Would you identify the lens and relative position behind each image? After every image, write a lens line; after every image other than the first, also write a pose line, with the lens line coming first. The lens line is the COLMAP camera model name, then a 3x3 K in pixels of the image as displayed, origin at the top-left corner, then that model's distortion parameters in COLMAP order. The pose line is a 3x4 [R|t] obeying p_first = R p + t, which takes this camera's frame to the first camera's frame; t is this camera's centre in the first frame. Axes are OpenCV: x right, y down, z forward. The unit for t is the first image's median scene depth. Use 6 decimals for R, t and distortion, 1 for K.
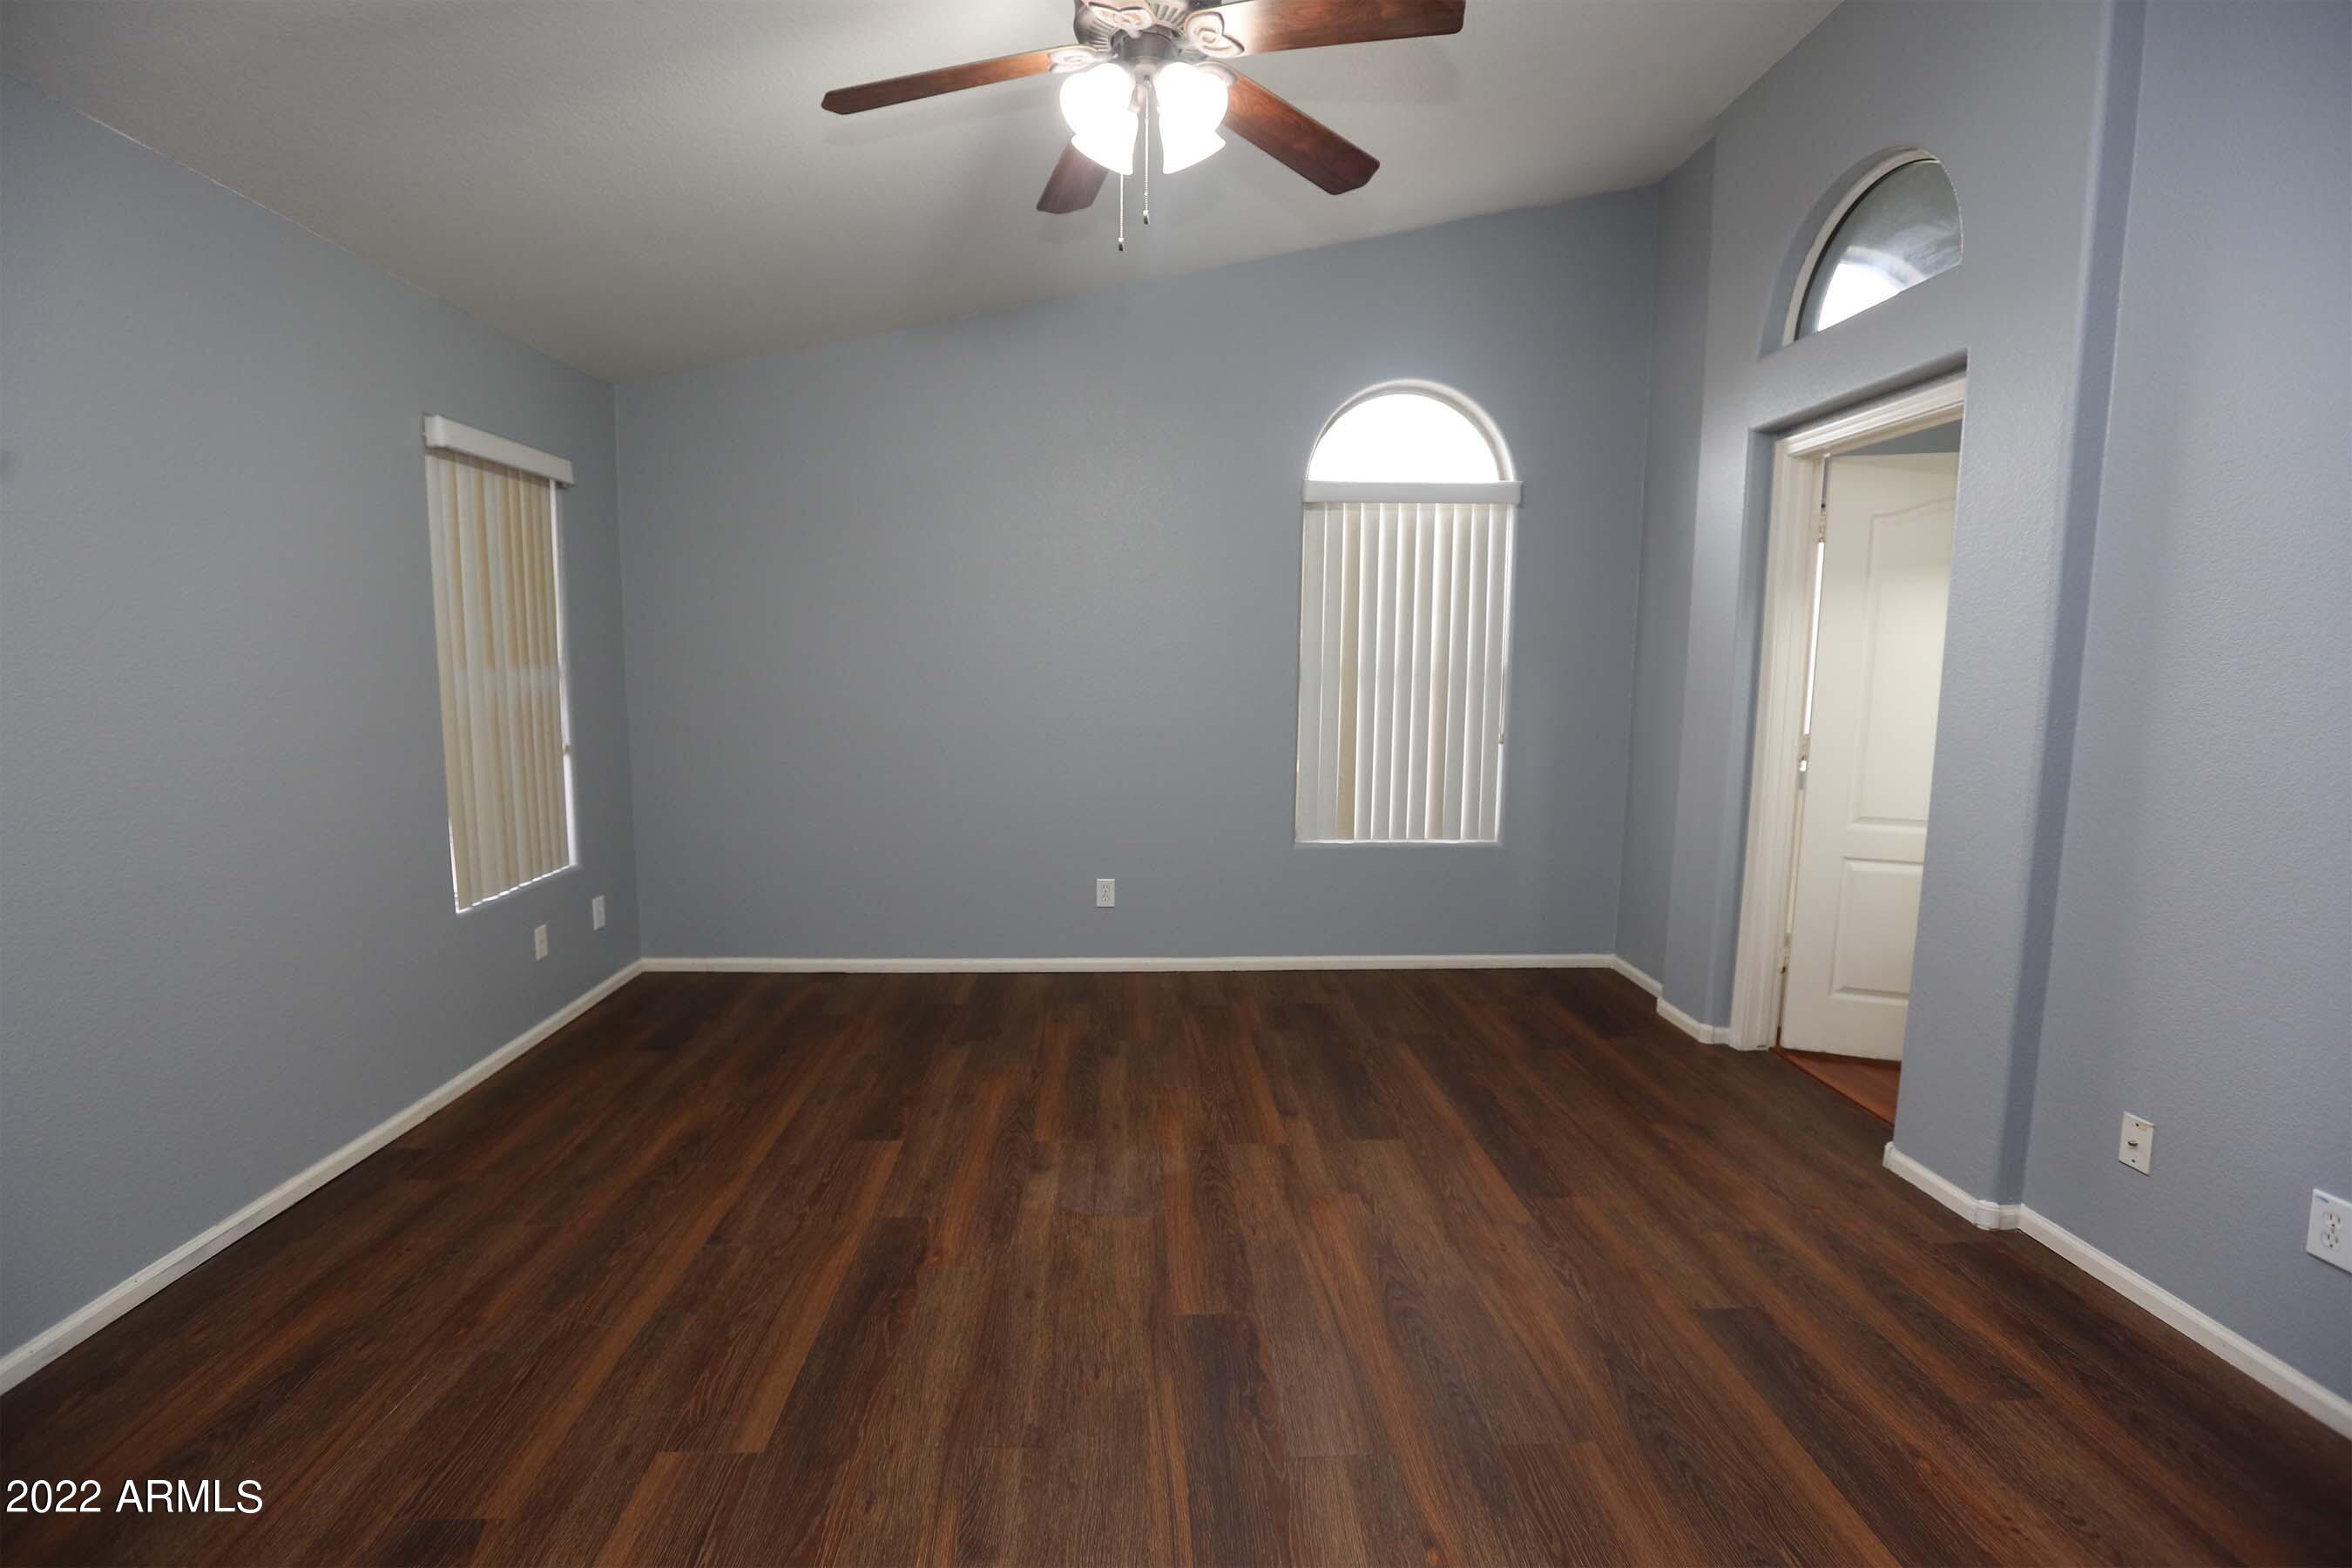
lens RADIAL K [[1066.8, 0, 1171.2], [0, 1066.8, 775.4], [0, 0, 1]] dist [-0.047628, 0.017550]
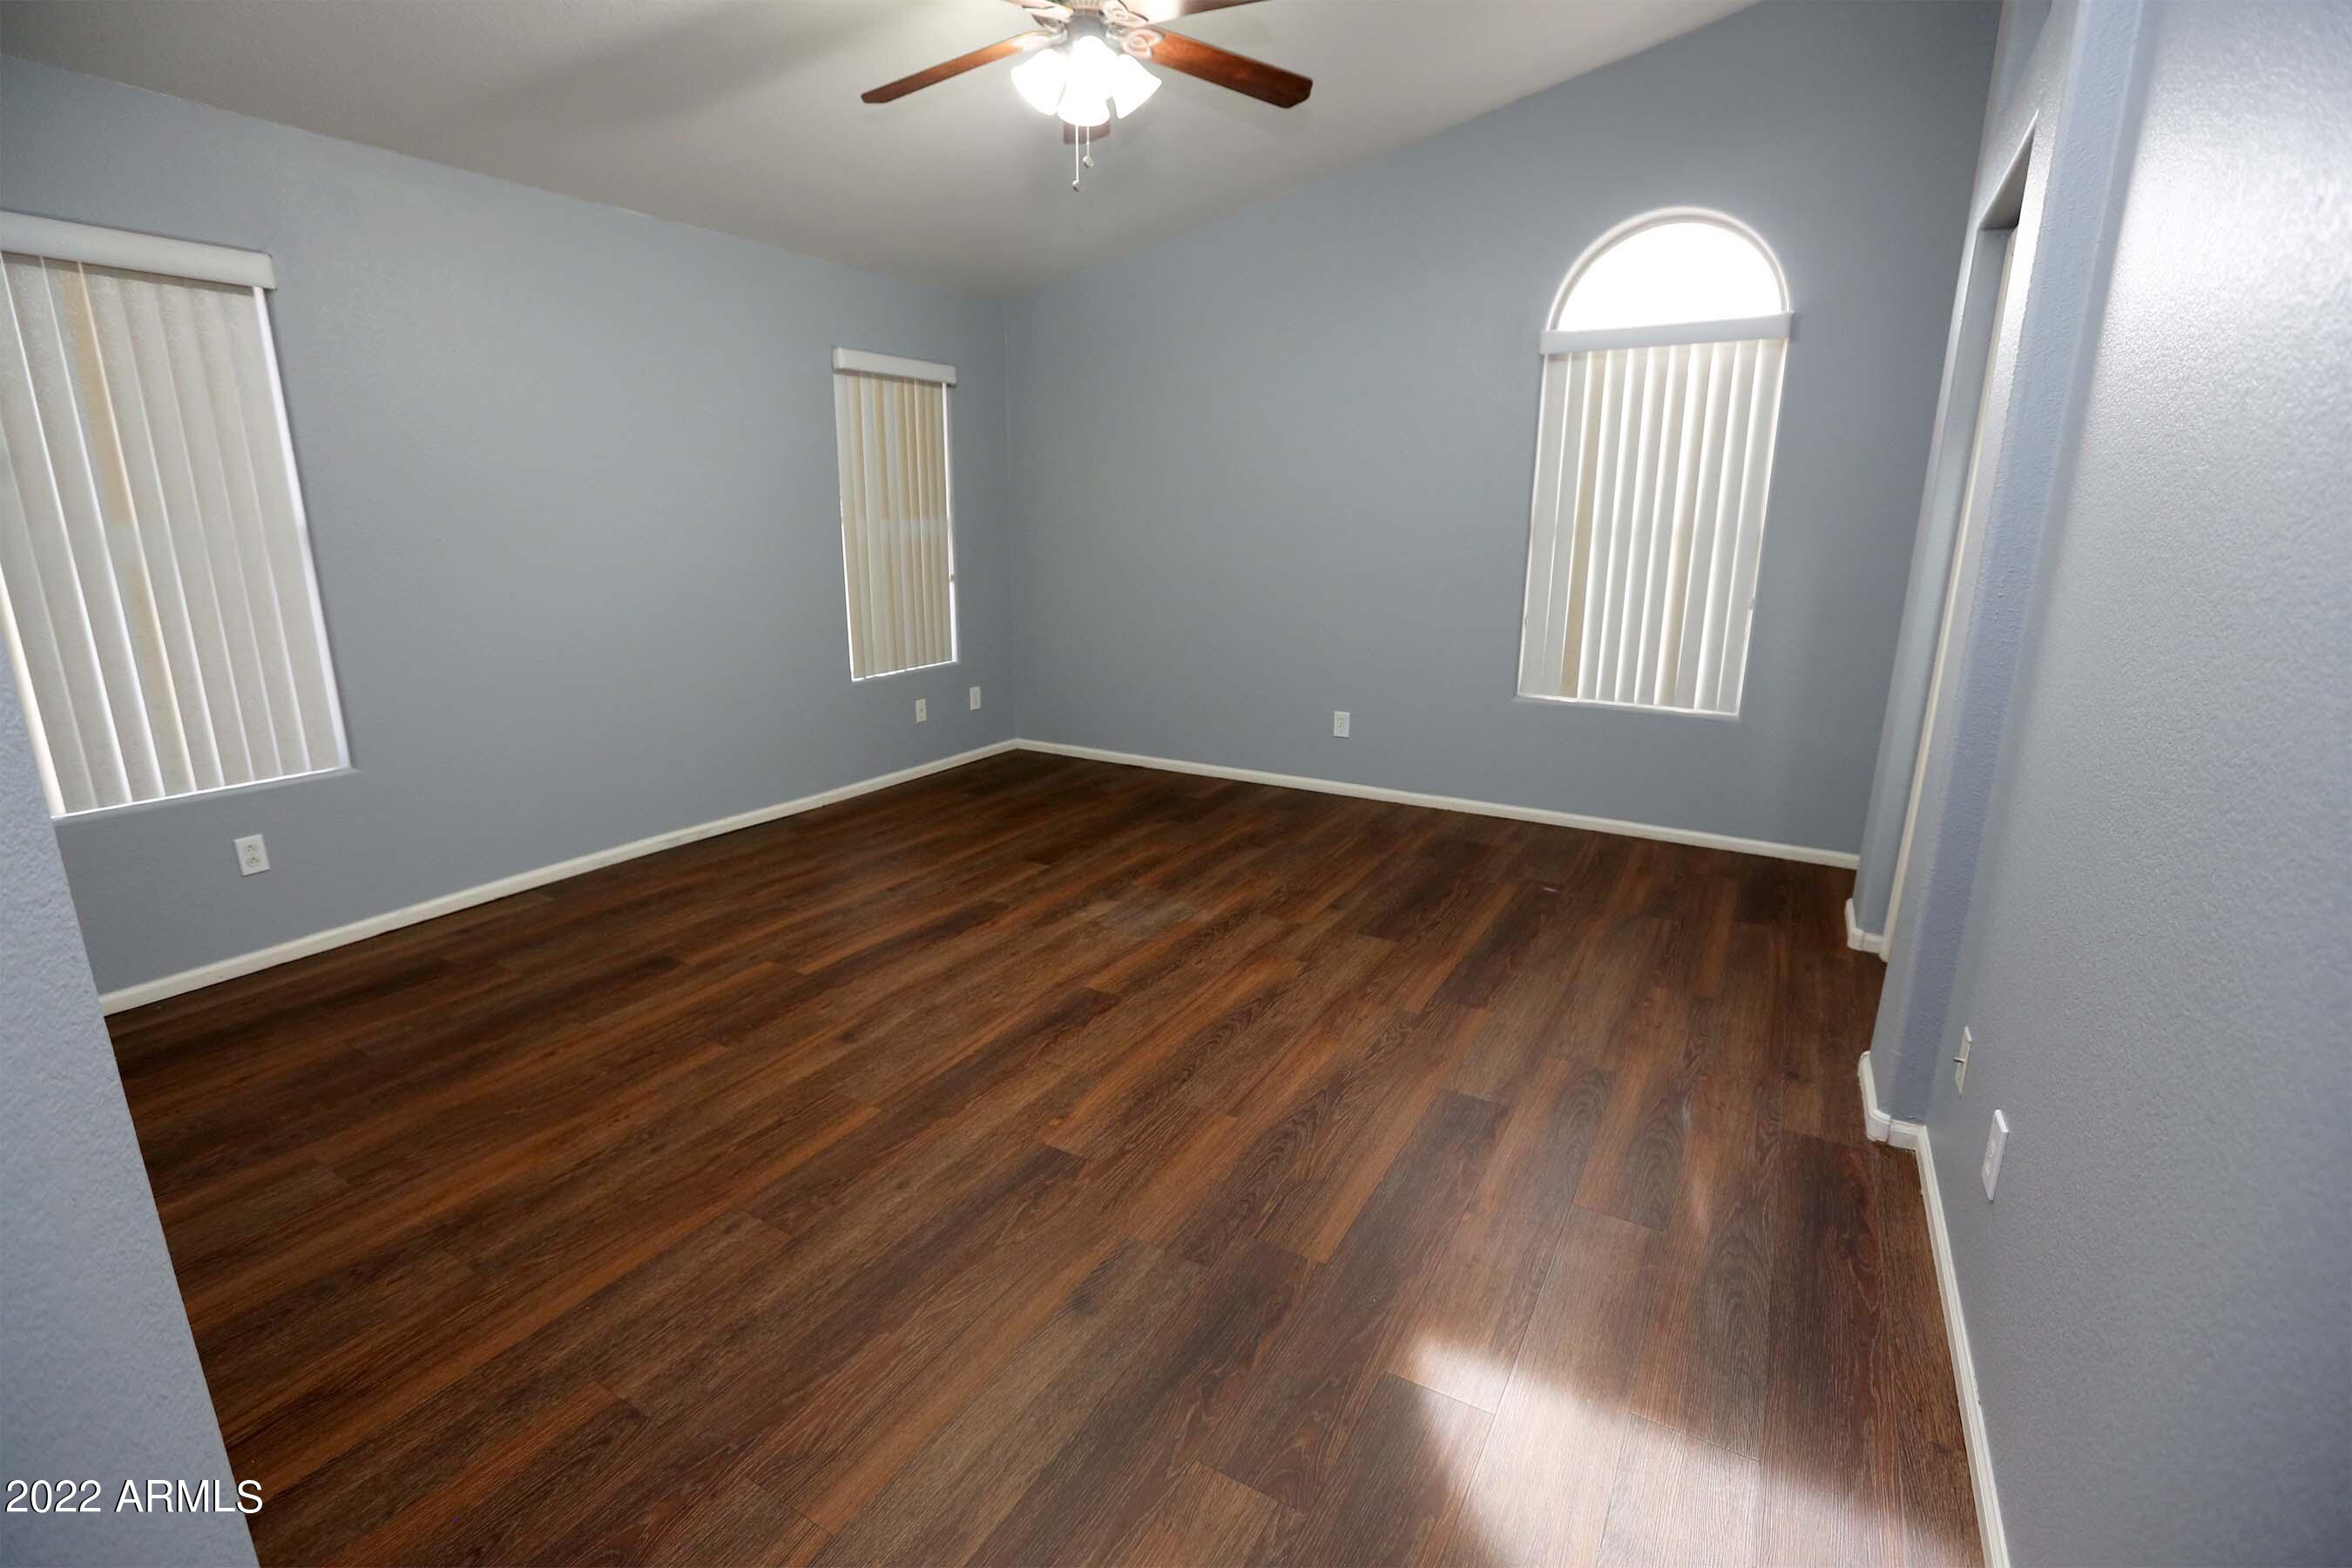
lens RADIAL K [[1072.0, 0, 1173.9], [0, 1072.0, 773.5], [0, 0, 1]] dist [-0.058938, 0.024784]
pose [[0.838842, 0.126382, -0.529501, 0.532571], [-0.060251, 0.988256, 0.140428, 0.017120], [0.541030, -0.085894, 0.836606, -0.062853]]
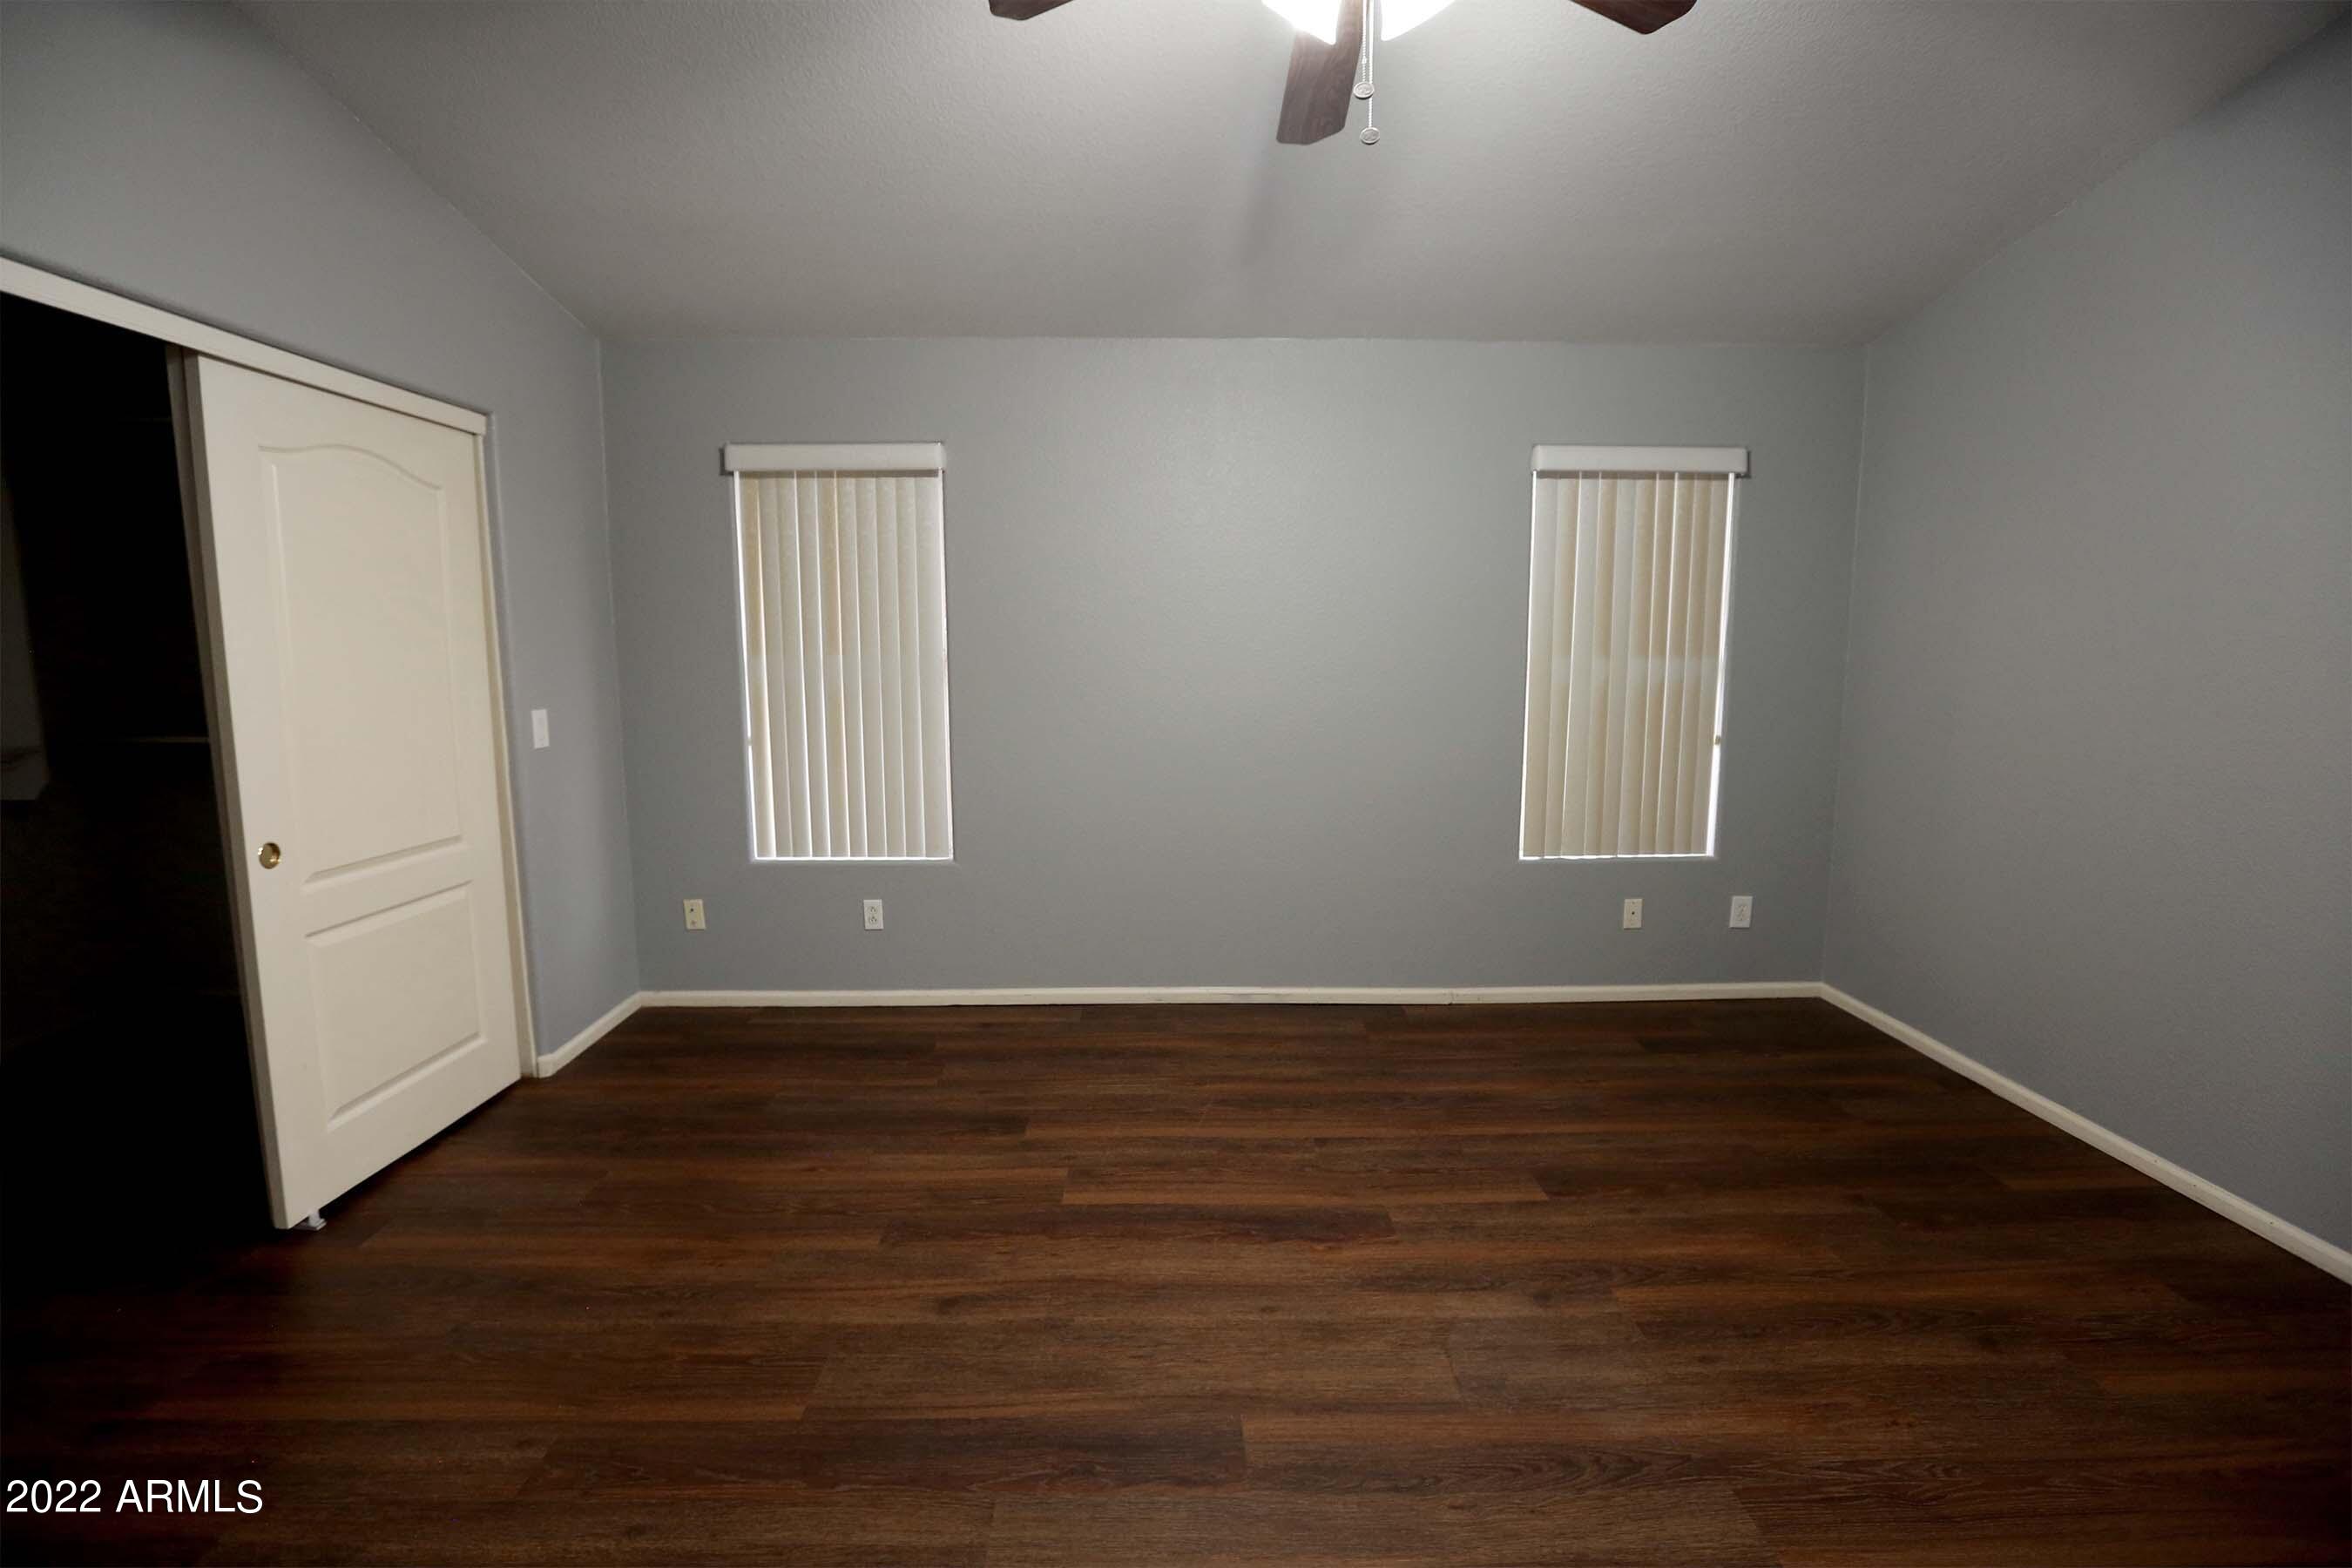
lens RADIAL K [[1072.0, 0, 1173.9], [0, 1072.0, 773.5], [0, 0, 1]] dist [-0.058938, 0.024784]
pose [[-0.028186, 0.118480, -0.992556, 0.512360], [-0.111863, 0.986340, 0.120915, -0.065978], [0.993324, 0.114438, -0.014547, 0.580416]]
